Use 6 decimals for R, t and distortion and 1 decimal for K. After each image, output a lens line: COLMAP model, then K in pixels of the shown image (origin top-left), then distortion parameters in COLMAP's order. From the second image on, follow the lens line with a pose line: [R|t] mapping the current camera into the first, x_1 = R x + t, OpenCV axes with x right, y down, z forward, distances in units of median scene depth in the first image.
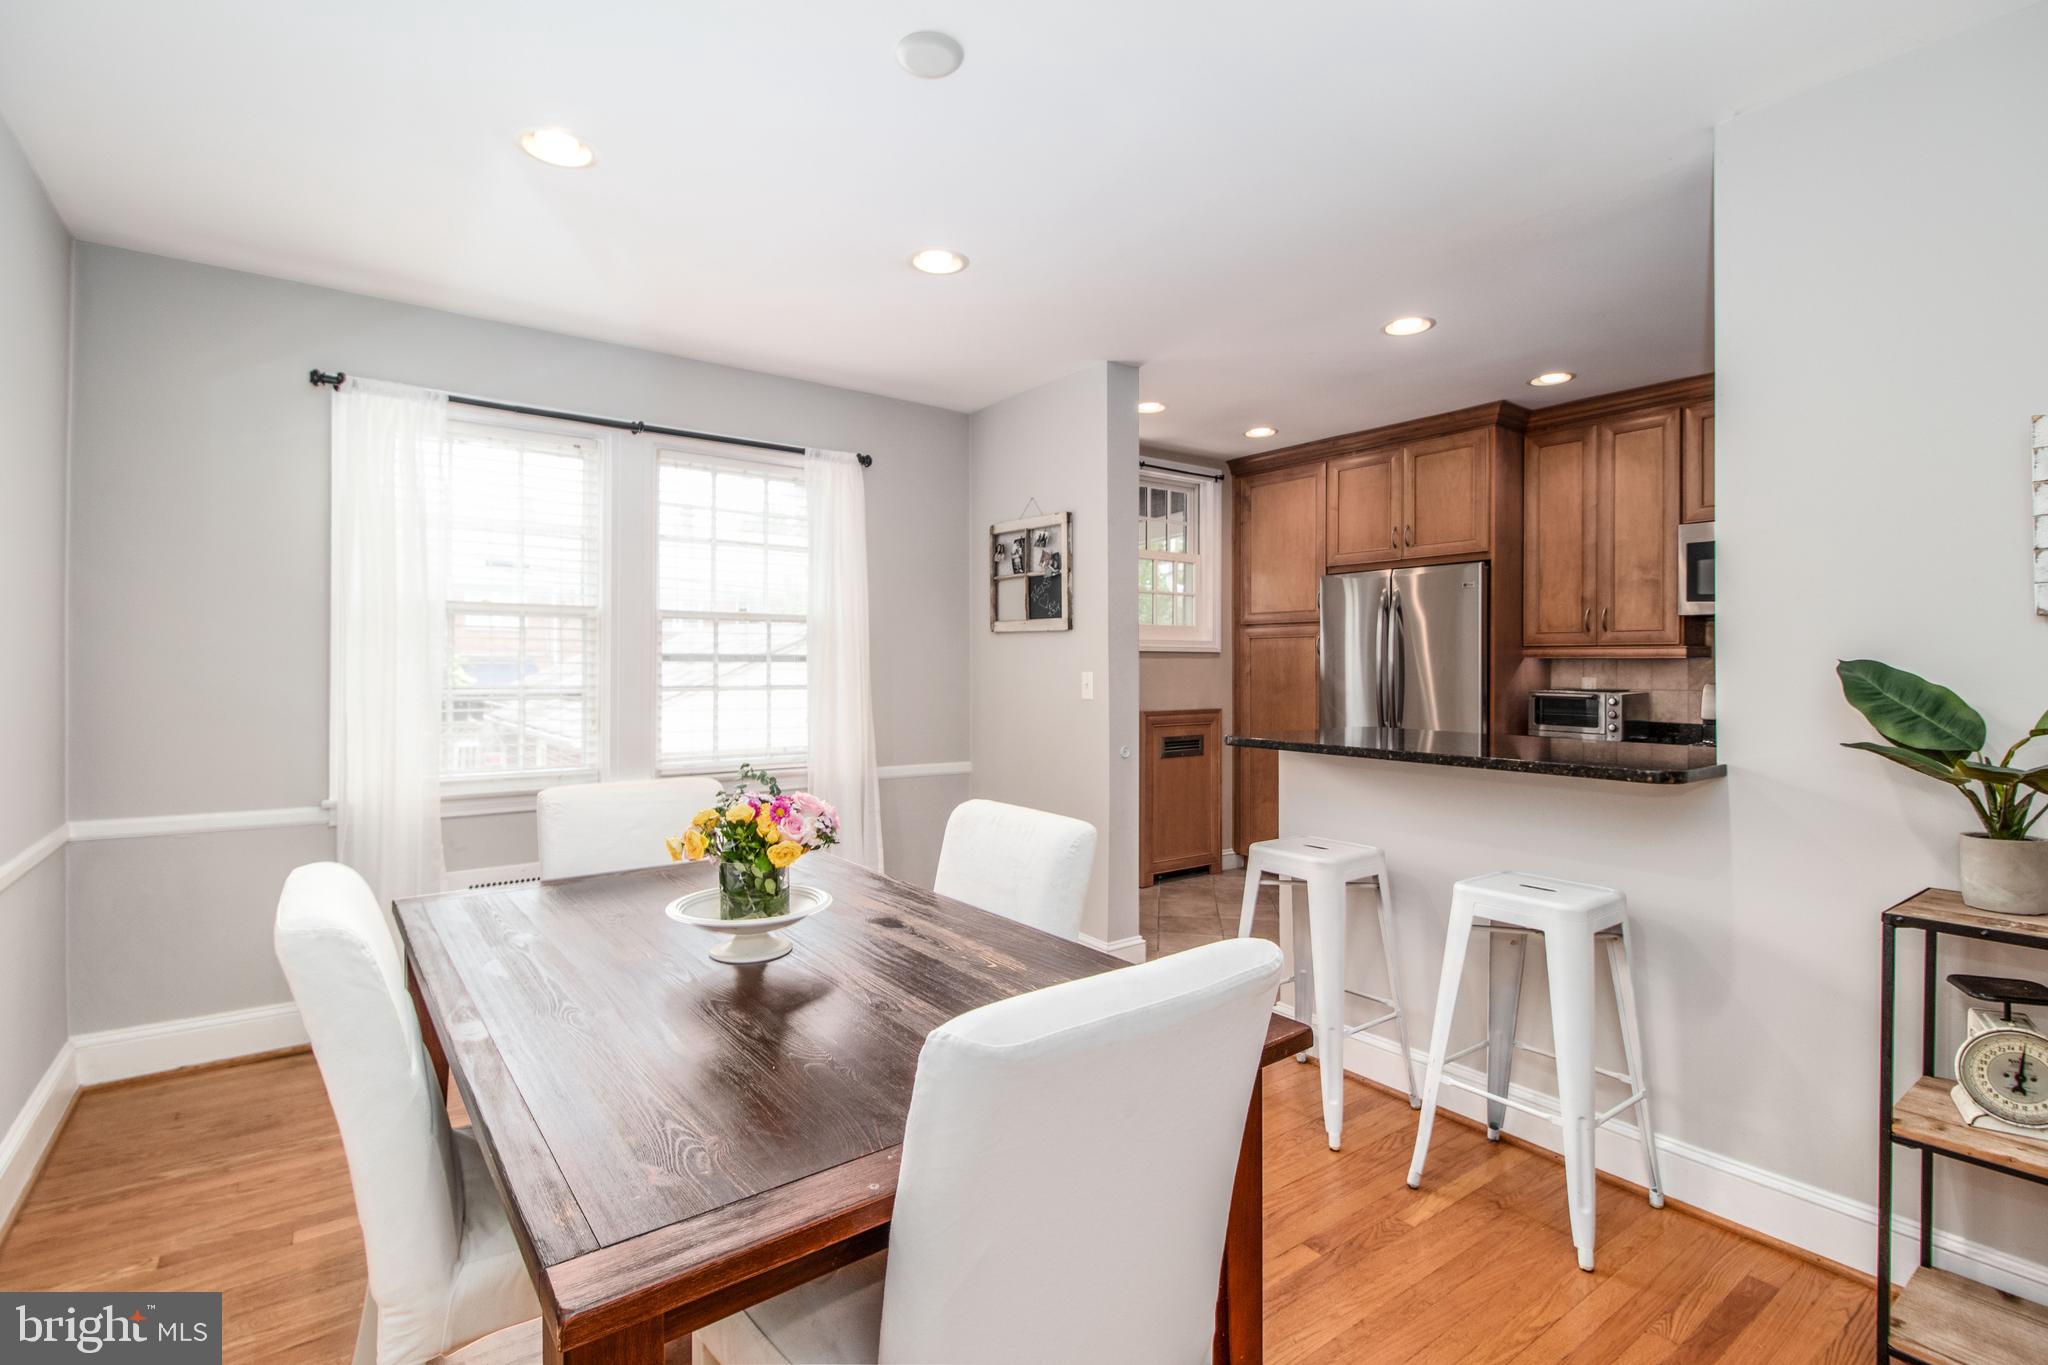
lens RADIAL K [[942.7, 0, 1024.6], [0, 942.7, 664.9], [0, 0, 1]] dist [0.024394, -0.018110]
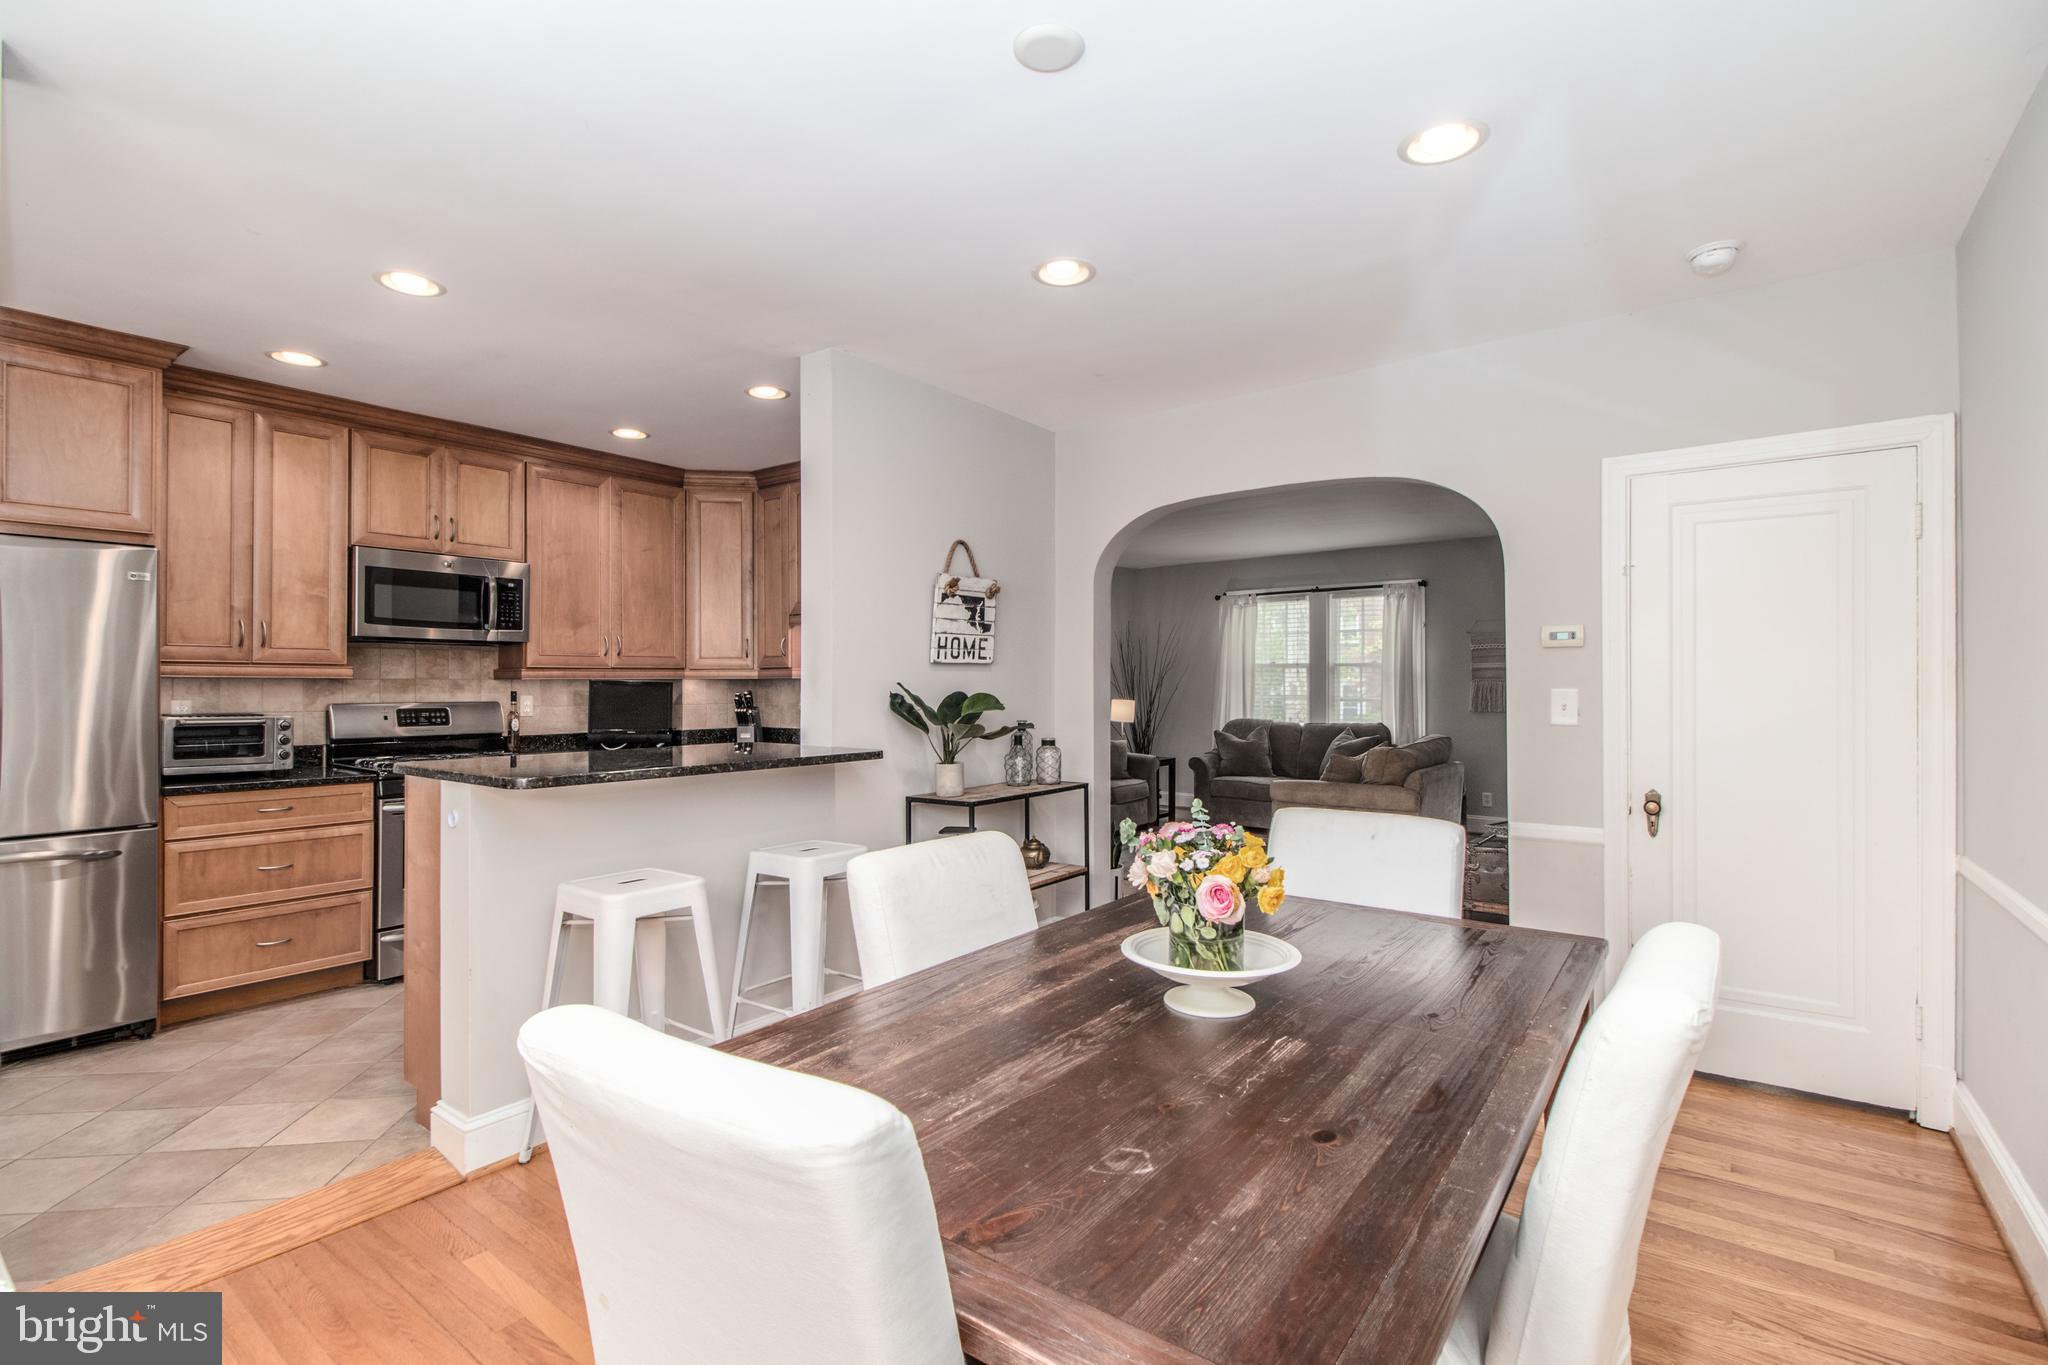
lens RADIAL K [[935.5, 0, 1036.6], [0, 935.5, 679.7], [0, 0, 1]] dist [0.000100, -0.010317]
pose [[-0.280977, 0.004430, 0.959704, -0.383950], [0.000337, 0.999990, -0.004518, -0.000759], [-0.959714, -0.000946, -0.280975, 0.489757]]
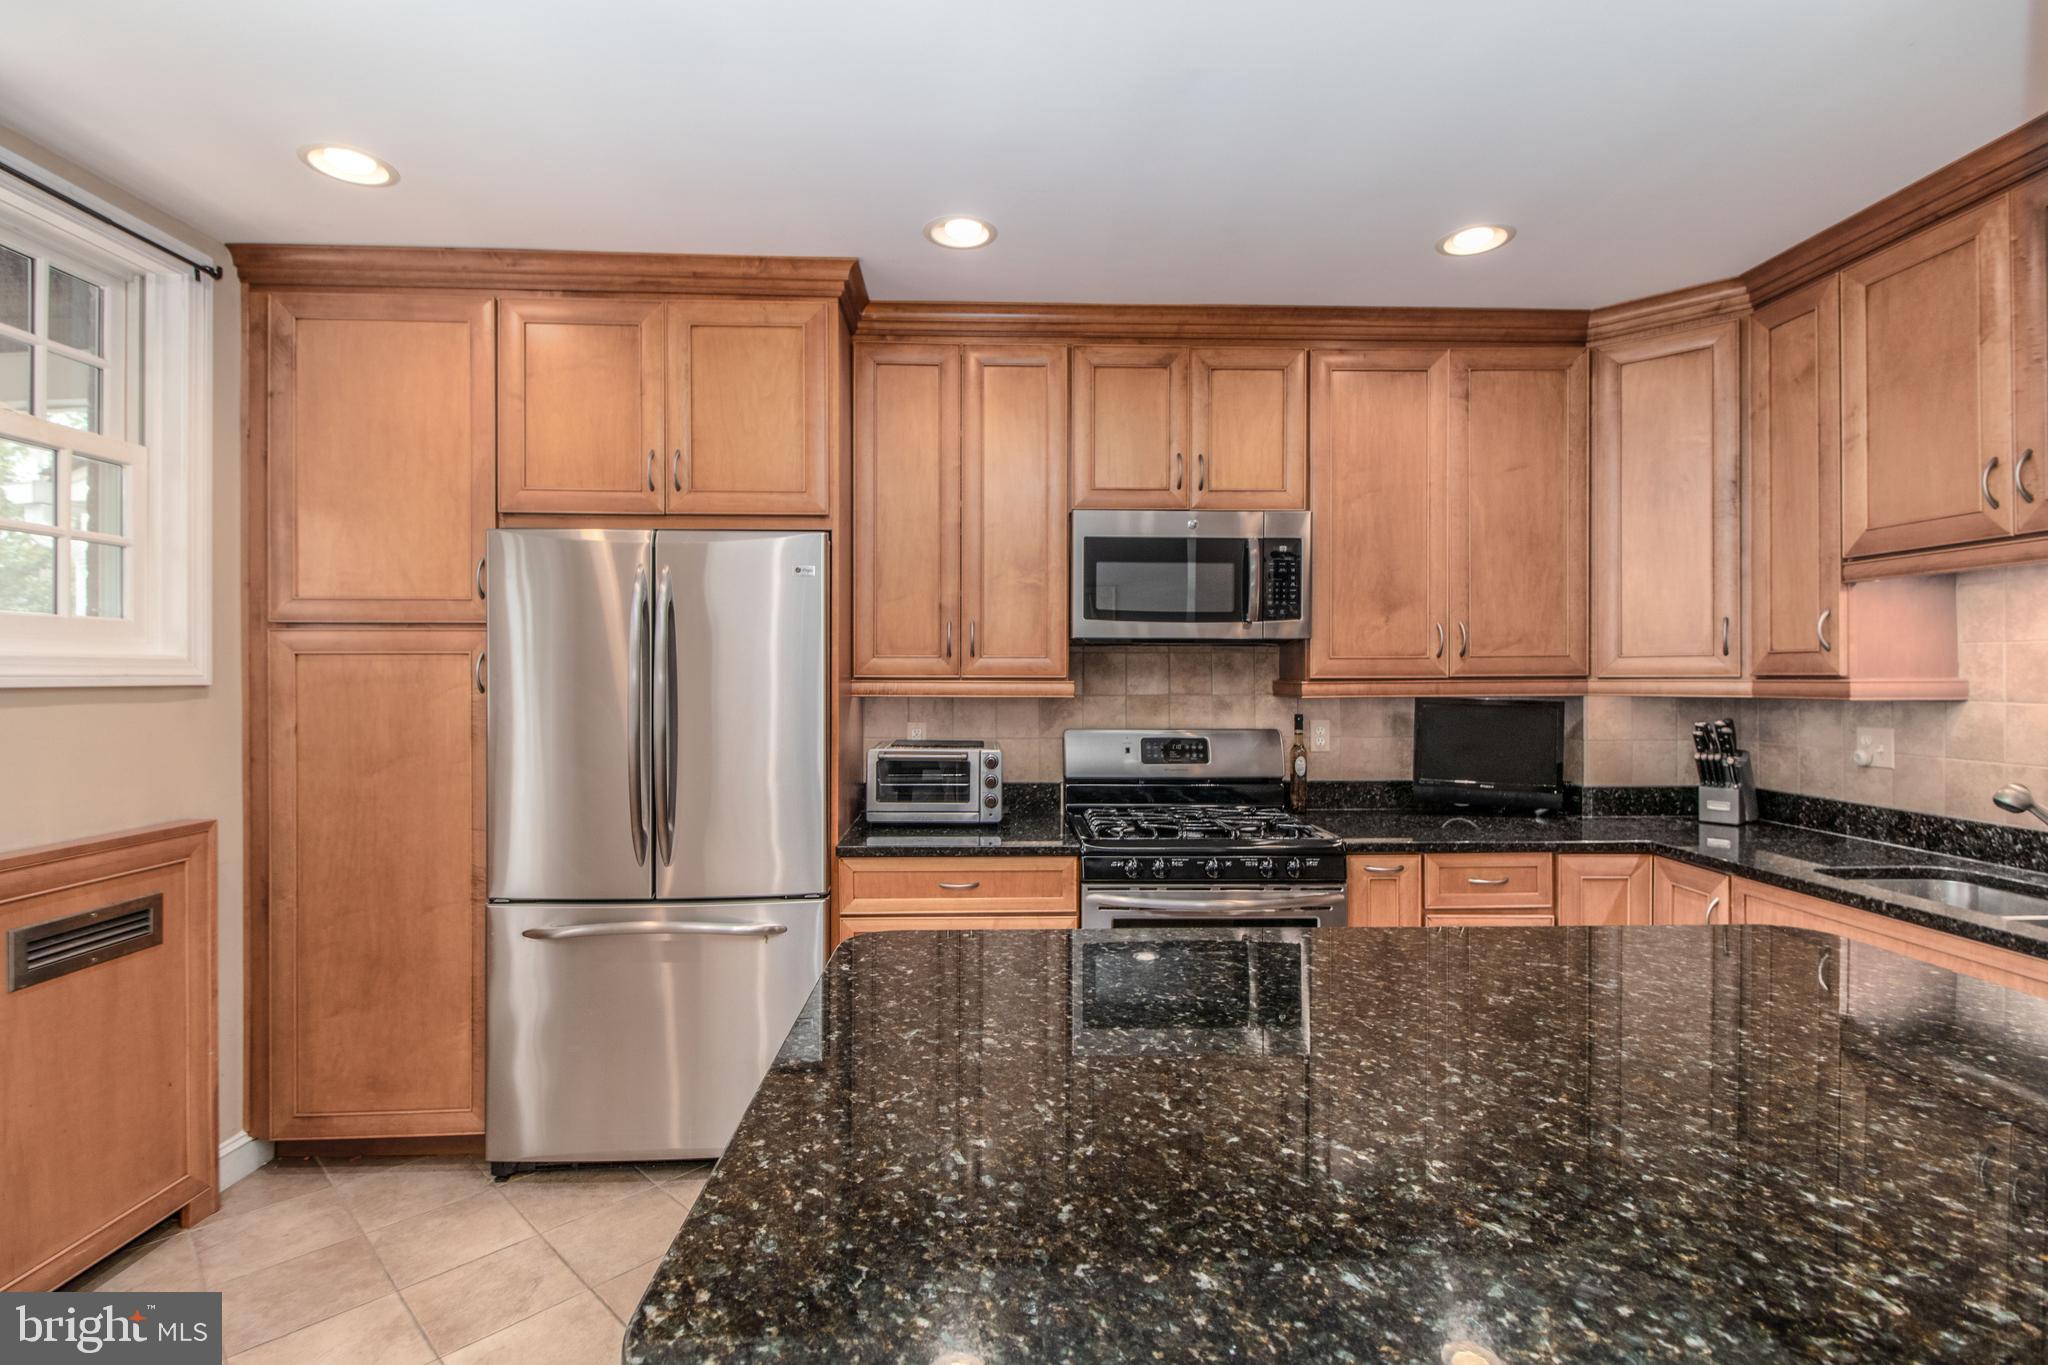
lens RADIAL K [[940.9, 0, 1019.7], [0, 940.9, 674.3], [0, 0, 1]] dist [0.027146, -0.018769]
pose [[0.573927, -0.002387, 0.818903, 0.076578], [0.000573, 0.999997, 0.002514, -0.022142], [-0.818906, -0.000973, 0.573927, 0.527327]]
